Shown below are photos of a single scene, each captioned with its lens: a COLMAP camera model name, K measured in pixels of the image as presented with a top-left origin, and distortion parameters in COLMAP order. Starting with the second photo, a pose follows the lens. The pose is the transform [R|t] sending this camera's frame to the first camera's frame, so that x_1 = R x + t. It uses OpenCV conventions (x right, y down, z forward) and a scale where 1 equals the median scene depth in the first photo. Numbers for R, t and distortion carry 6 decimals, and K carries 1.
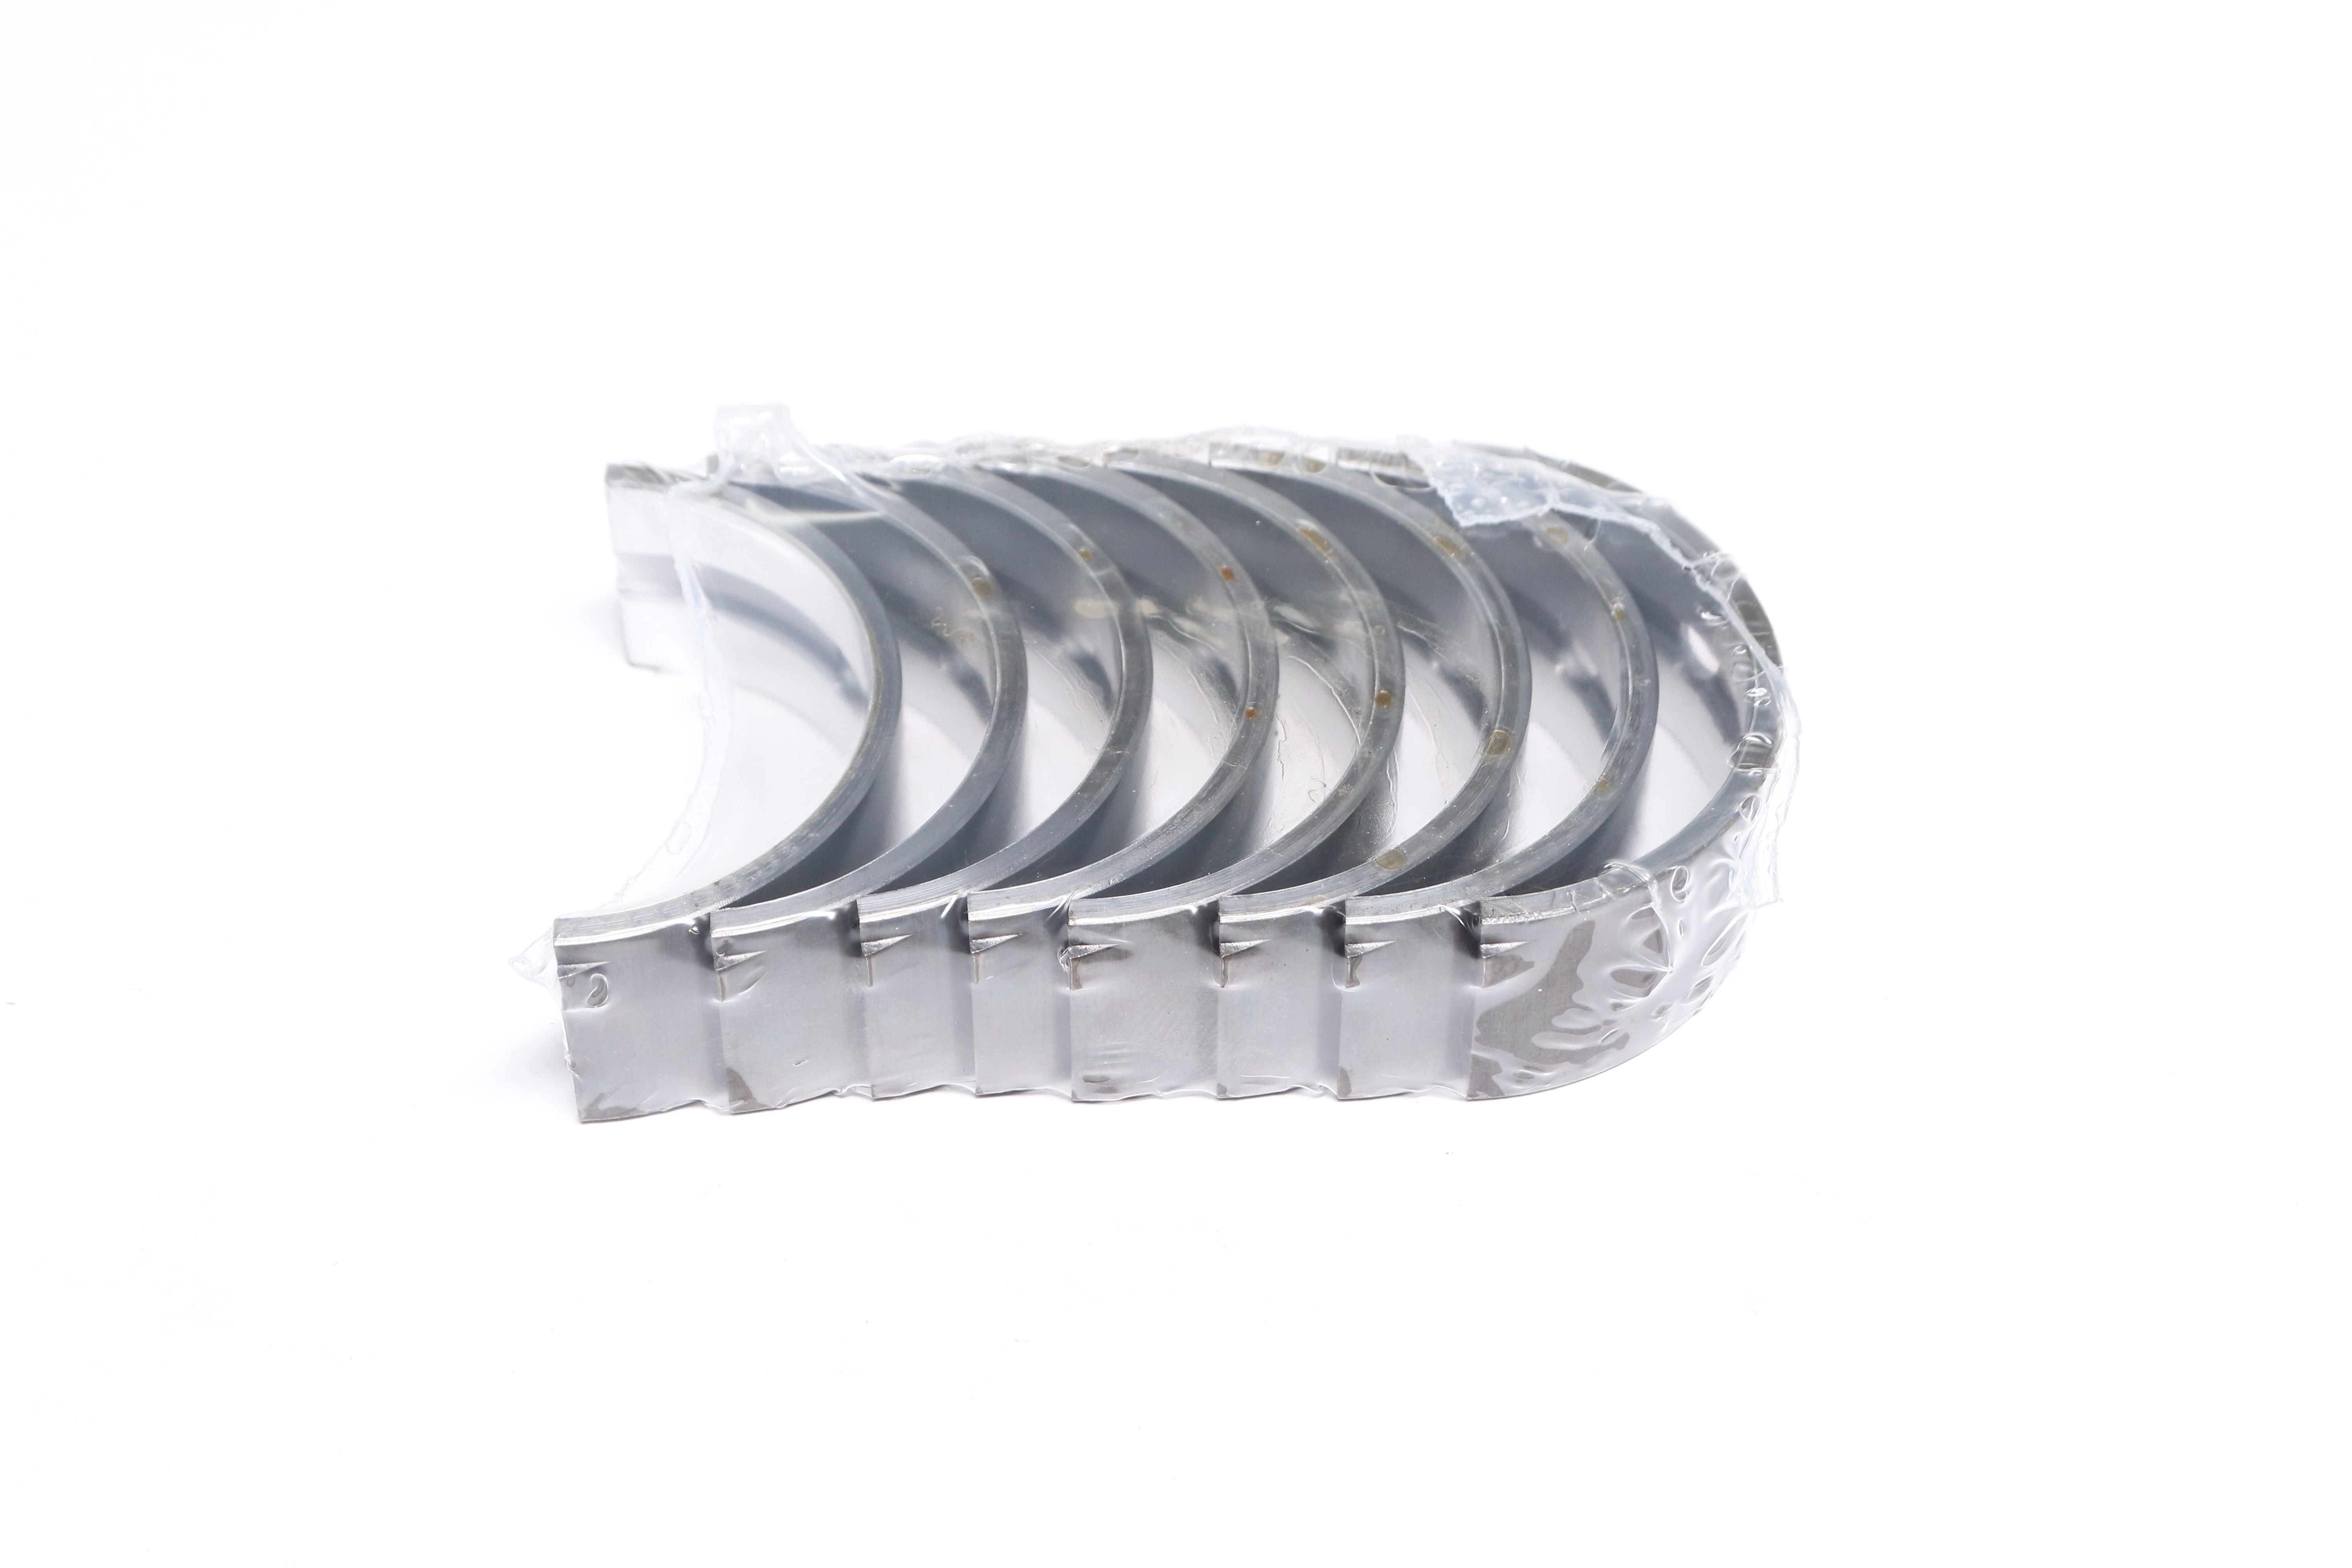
lens RADIAL K [[4686.2, 0, 1175.8], [0, 4686.2, 783.4], [0, 0, 1]] dist [0.090165, 0.000000]
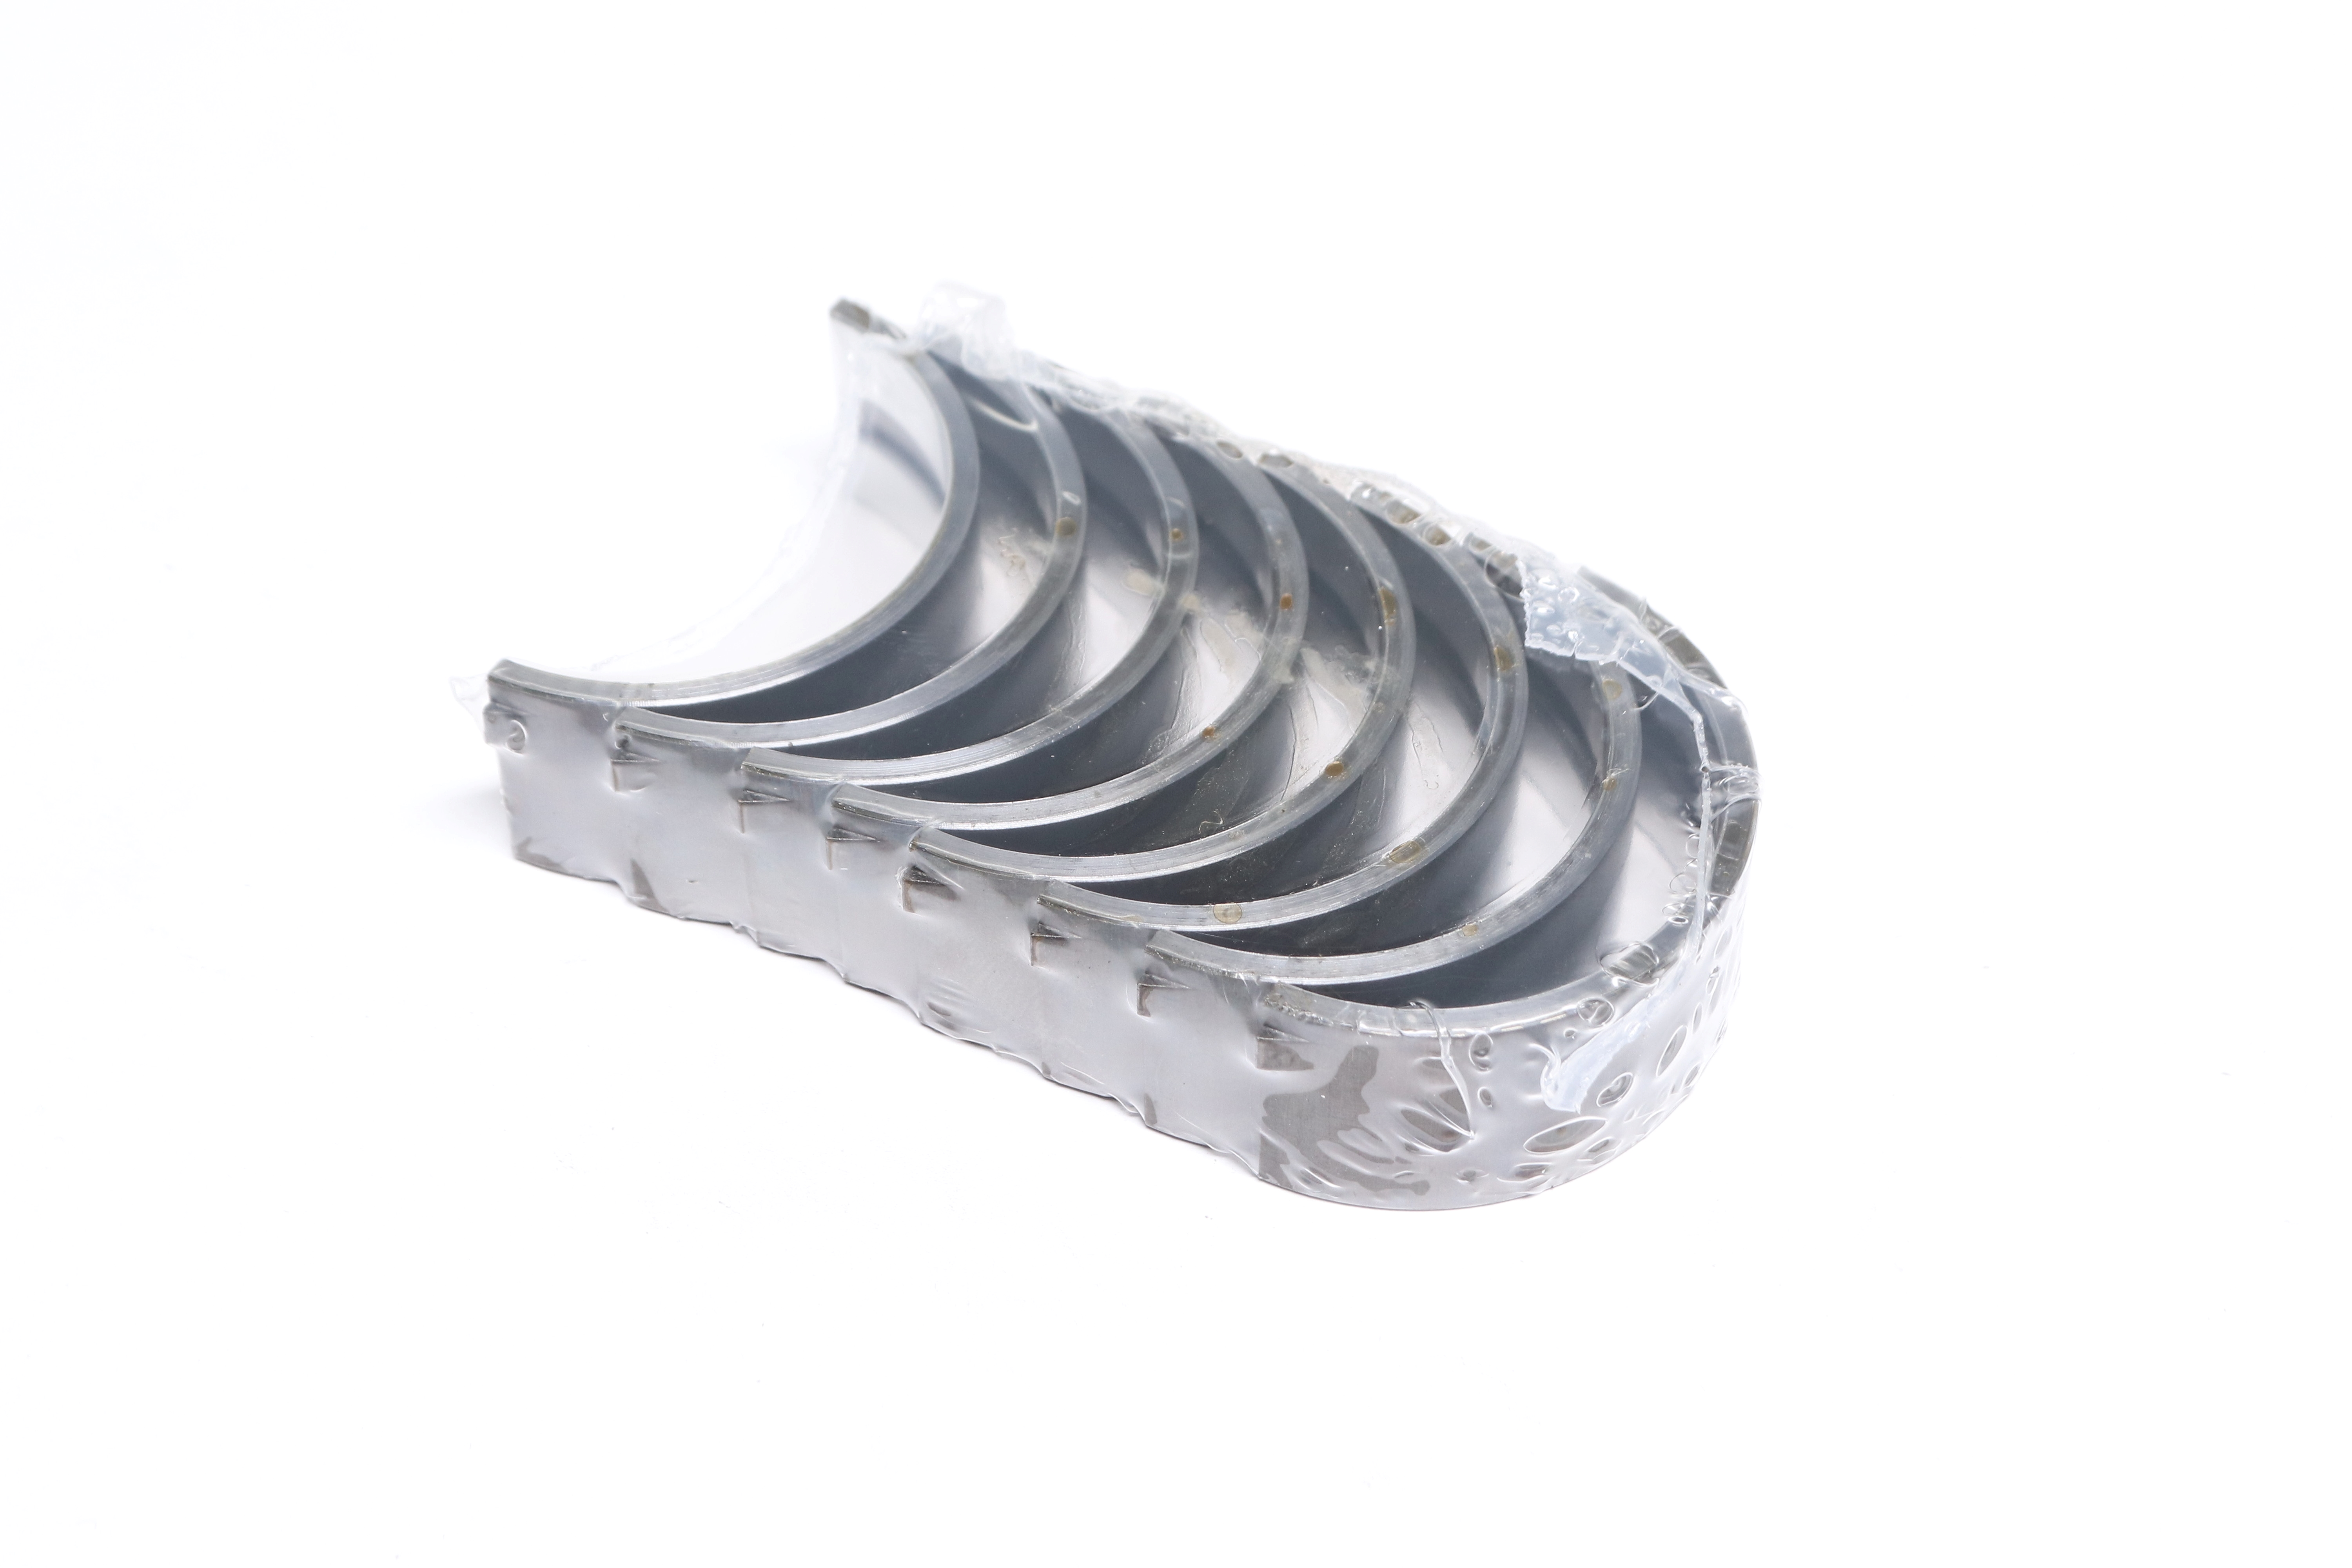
lens RADIAL K [[4686.2, 0, 1175.8], [0, 4686.2, 784.4], [0, 0, 1]] dist [0.090165, 0.000000]
pose [[0.856202, 0.371737, -0.358790, 0.370465], [-0.370579, 0.925780, 0.074852, -0.076476], [0.359985, 0.068872, 0.930412, 0.072235]]
